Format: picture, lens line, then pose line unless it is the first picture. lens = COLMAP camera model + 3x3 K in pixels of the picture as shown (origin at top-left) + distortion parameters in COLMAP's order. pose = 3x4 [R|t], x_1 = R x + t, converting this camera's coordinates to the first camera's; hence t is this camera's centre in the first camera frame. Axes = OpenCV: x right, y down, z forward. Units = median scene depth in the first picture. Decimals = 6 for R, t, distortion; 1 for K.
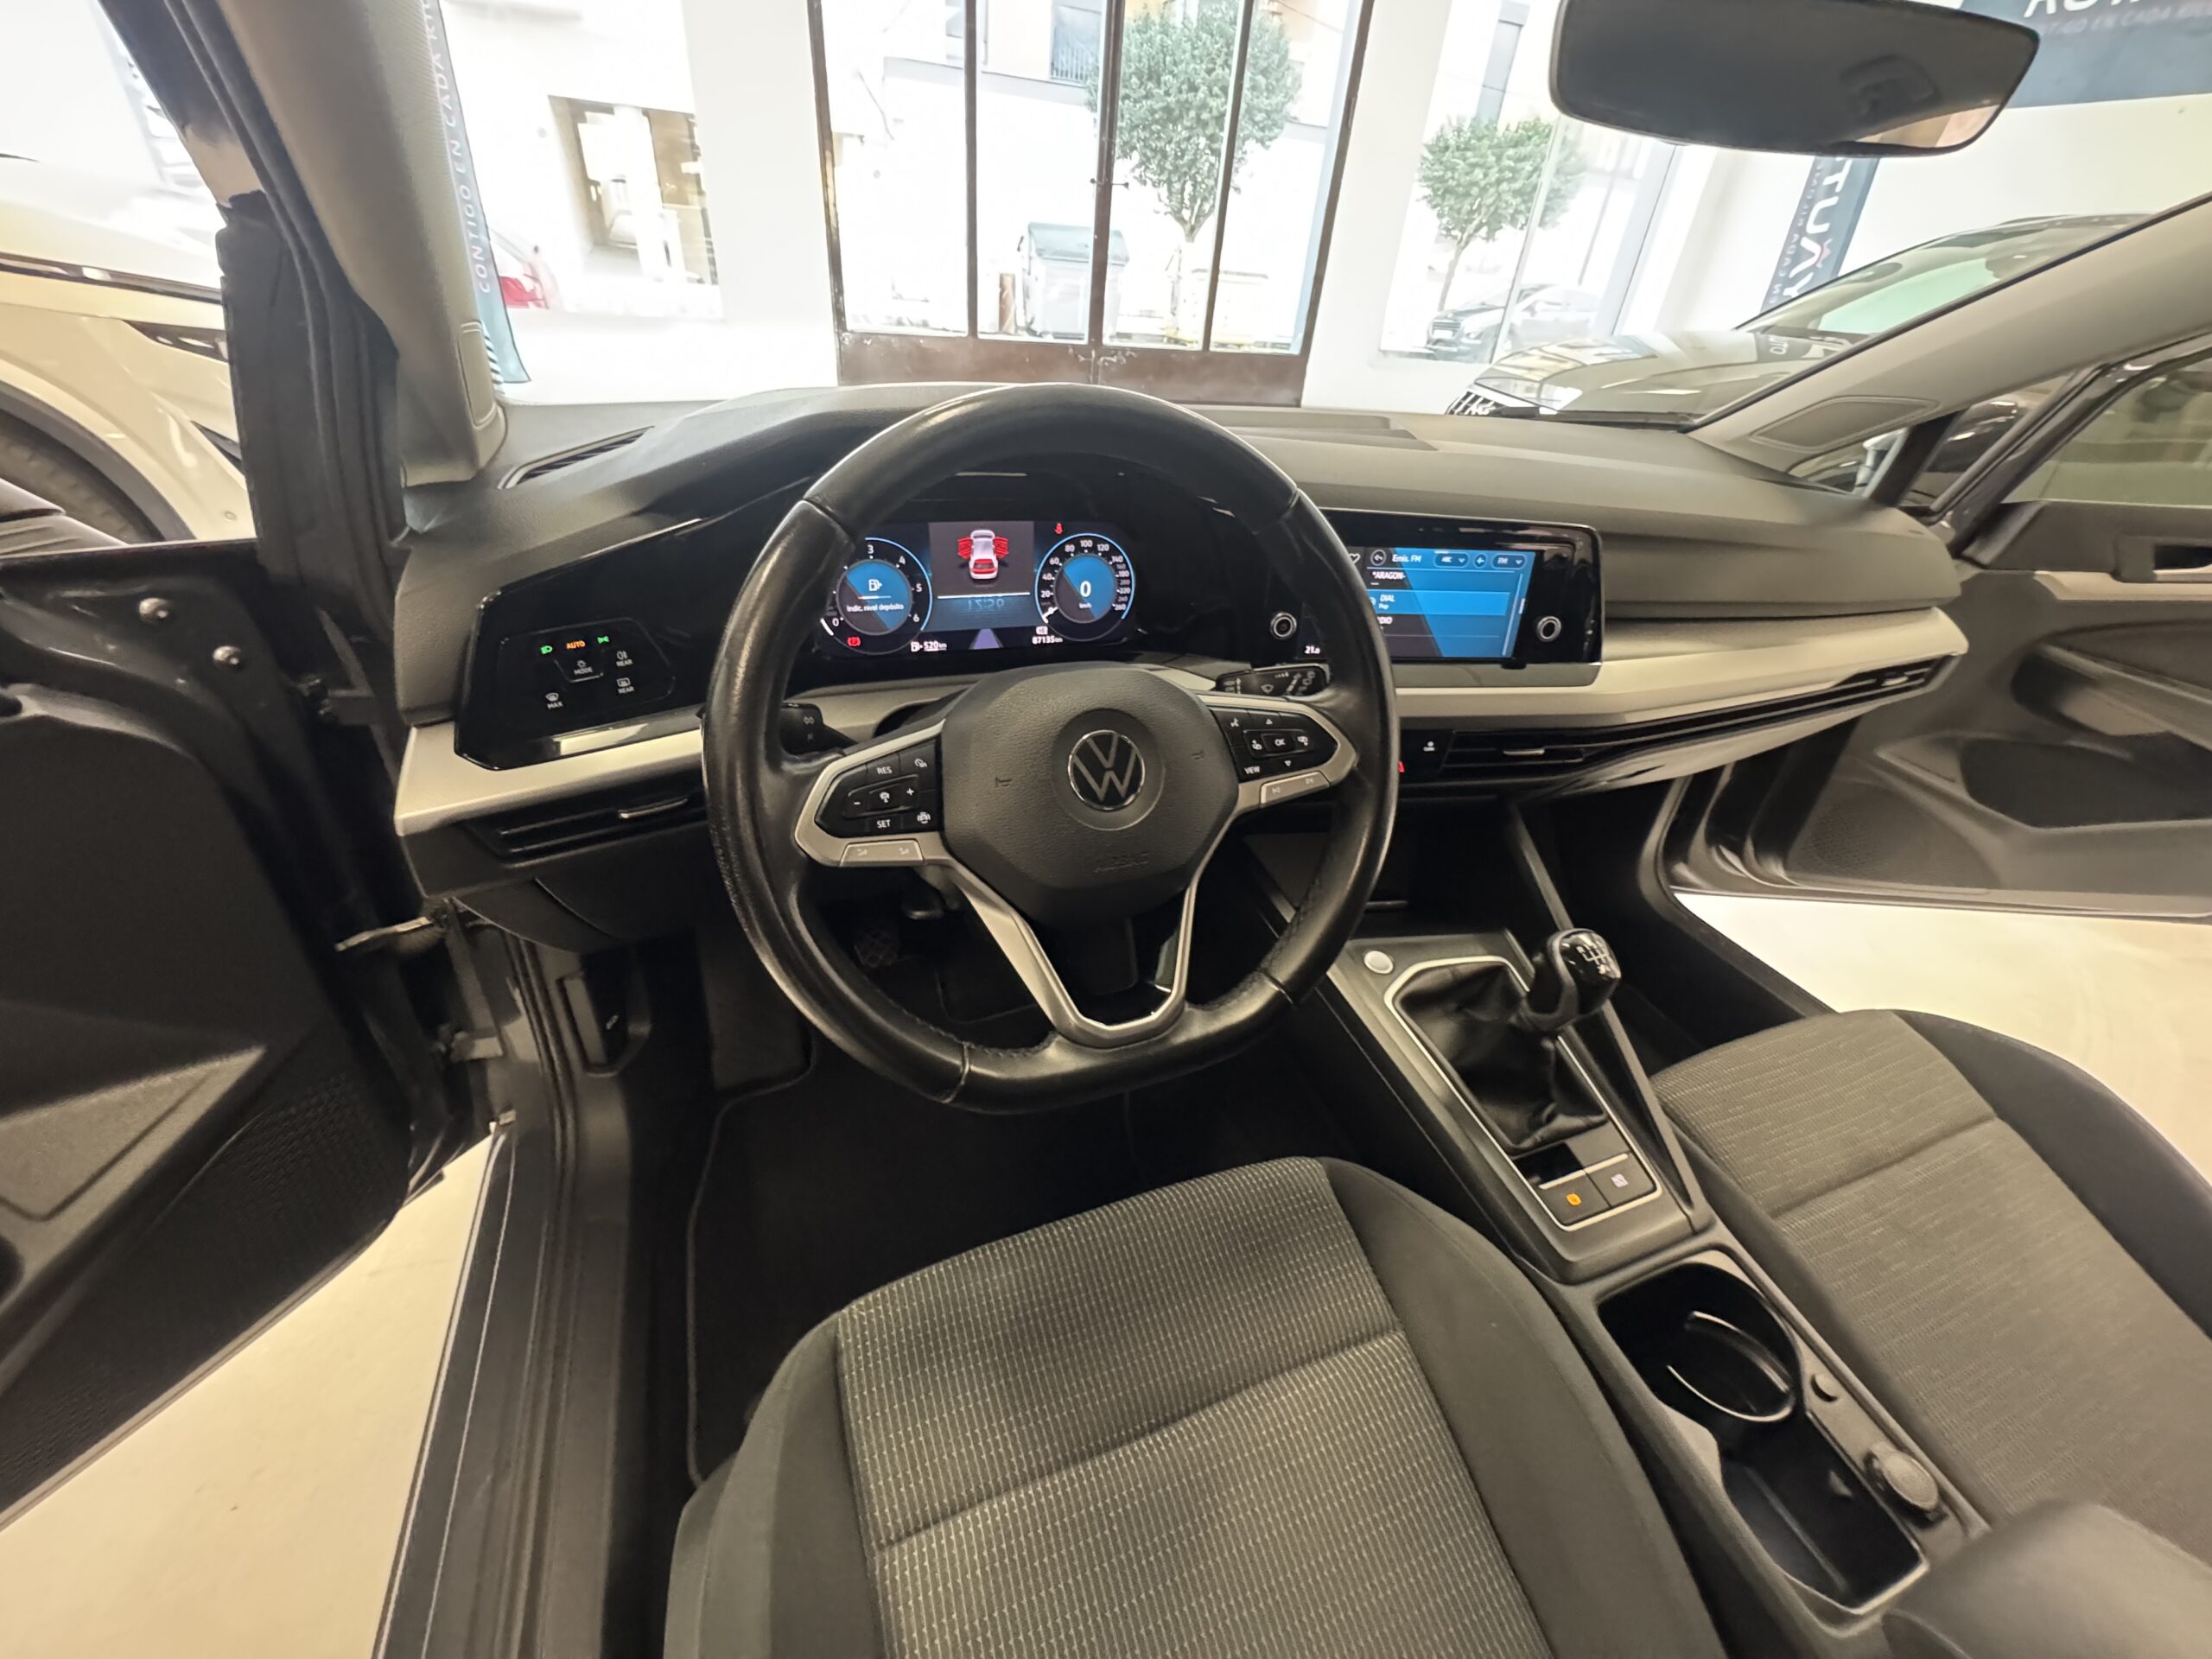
lens RADIAL K [[884.9, 0, 1112.3], [0, 884.9, 825.9], [0, 0, 1]] dist [-0.003418, -0.000688]
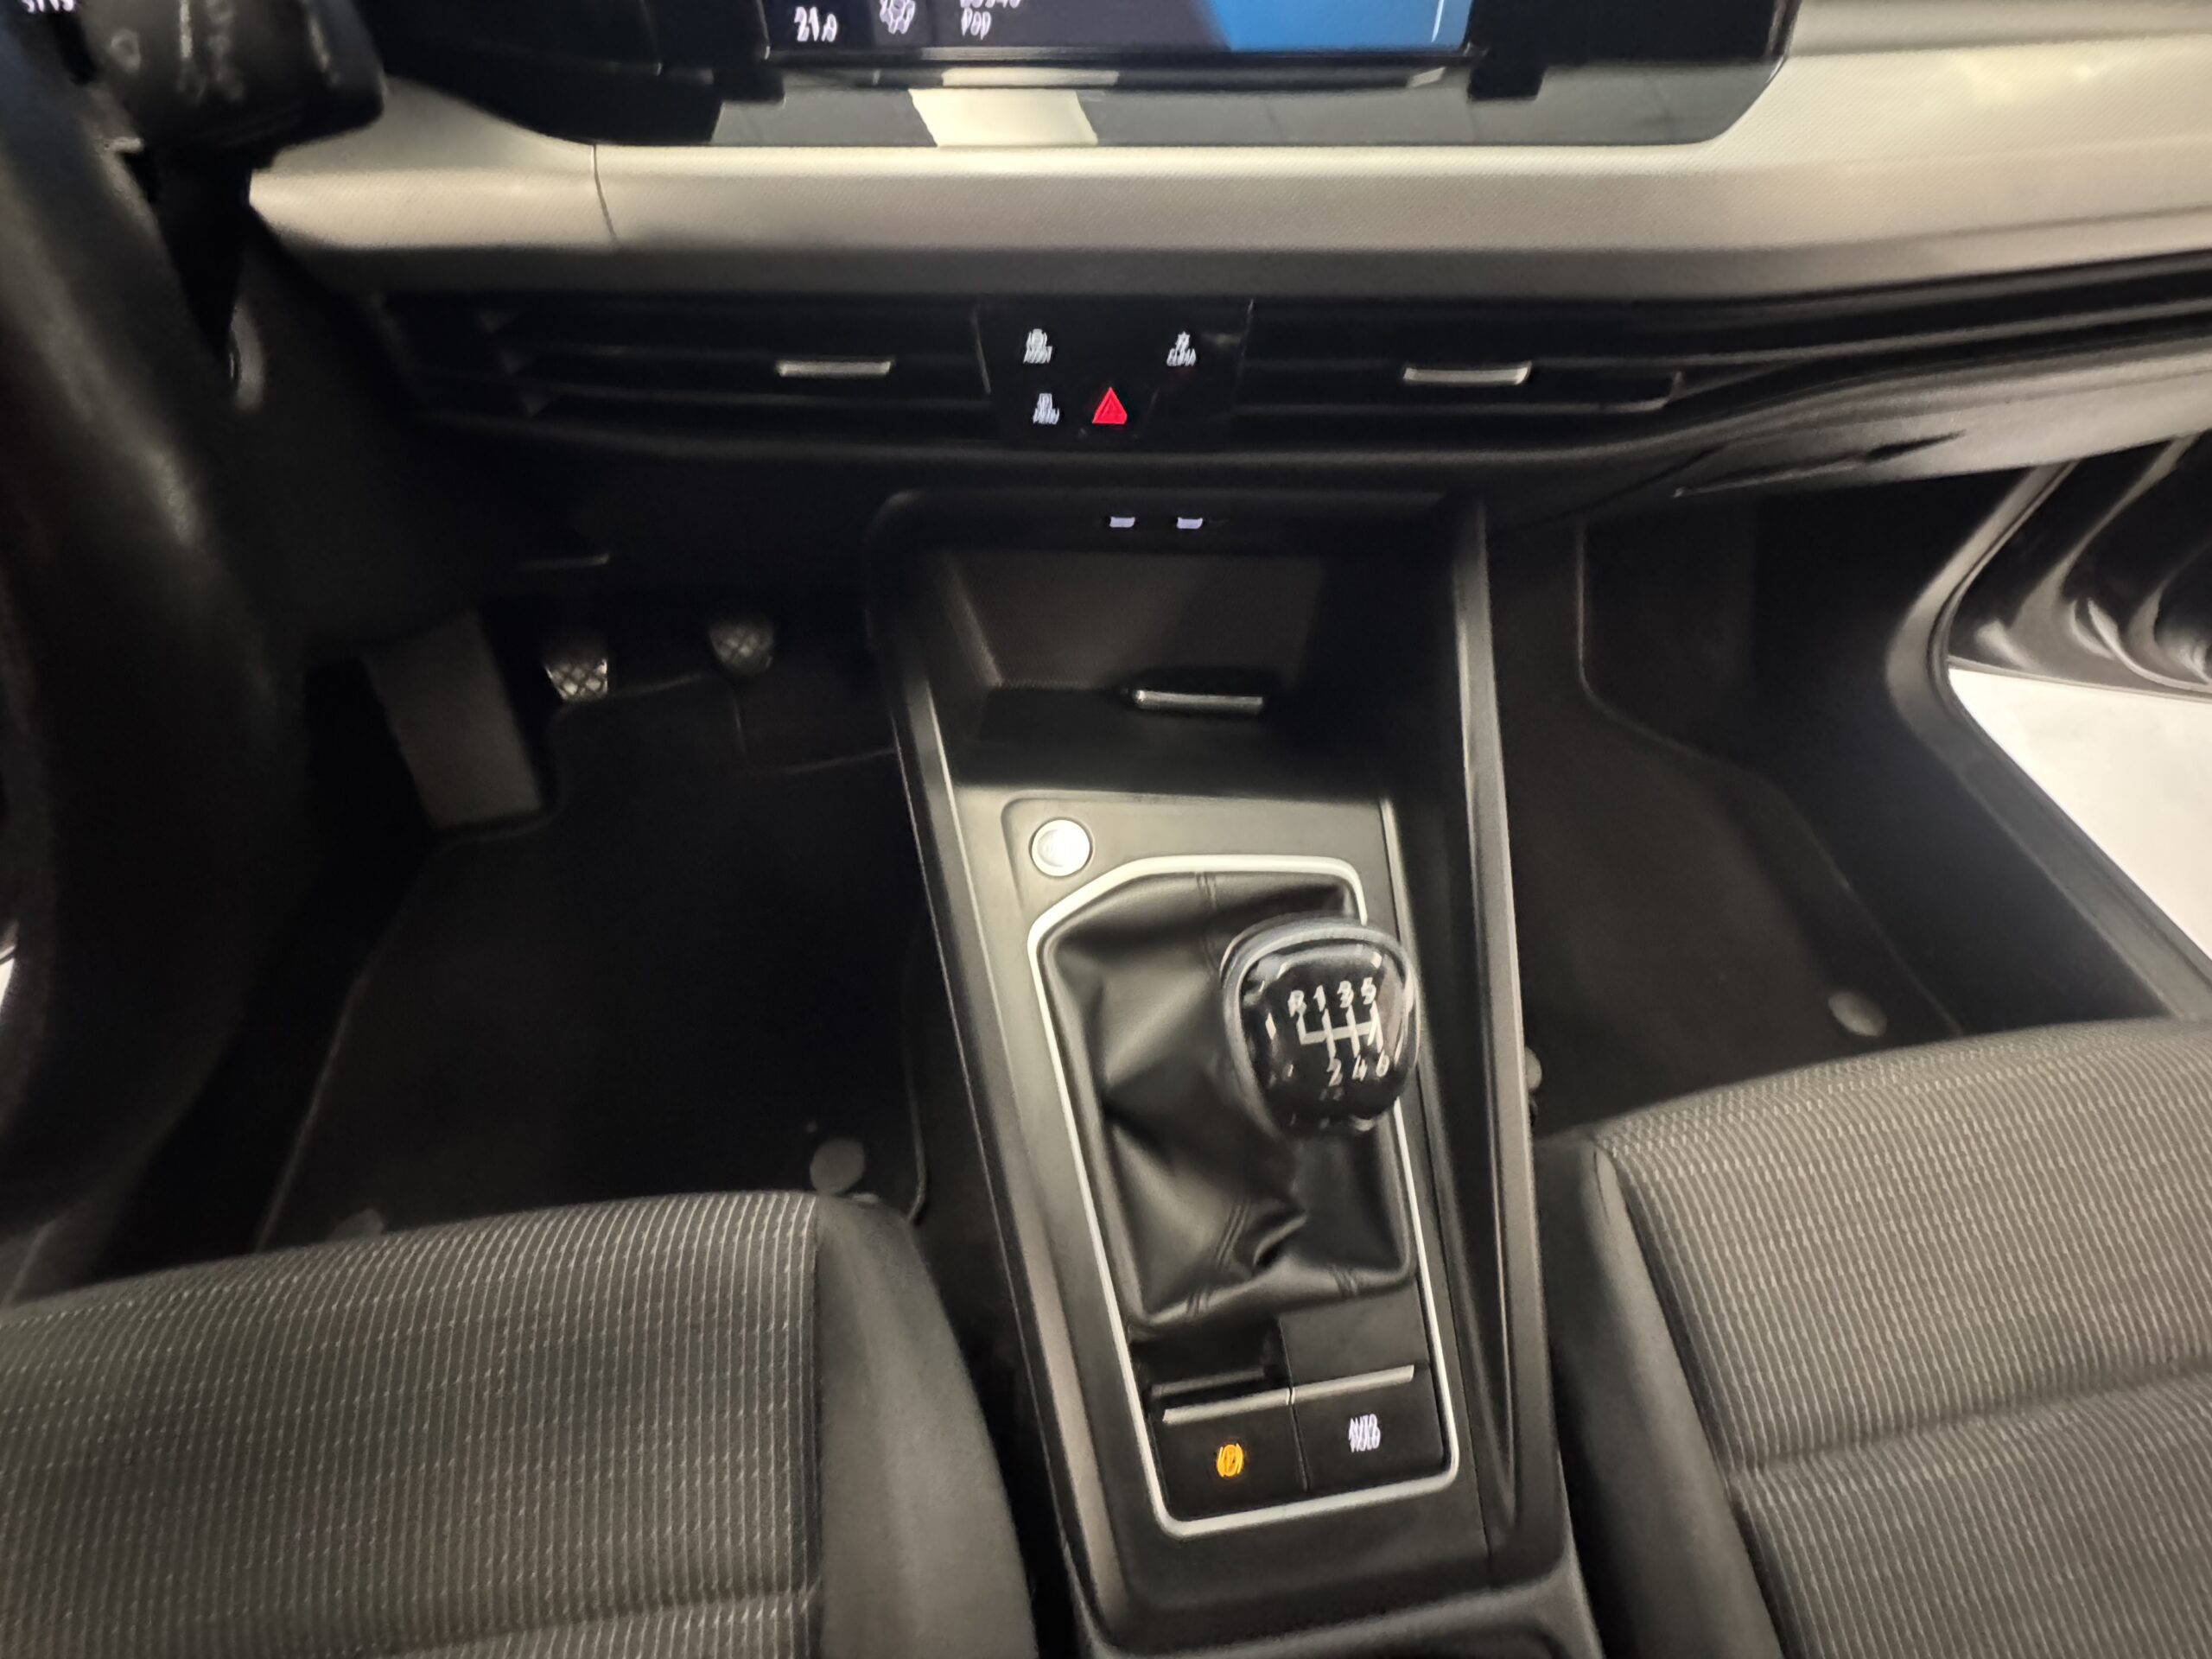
lens RADIAL K [[884.9, 0, 1104.6], [0, 884.9, 834.4], [0, 0, 1]] dist [-0.003418, -0.000688]
pose [[0.969081, 0.134969, -0.206557, 0.390808], [-0.047708, 0.923828, 0.379822, -0.036781], [0.242087, -0.358224, 0.901704, 0.526057]]
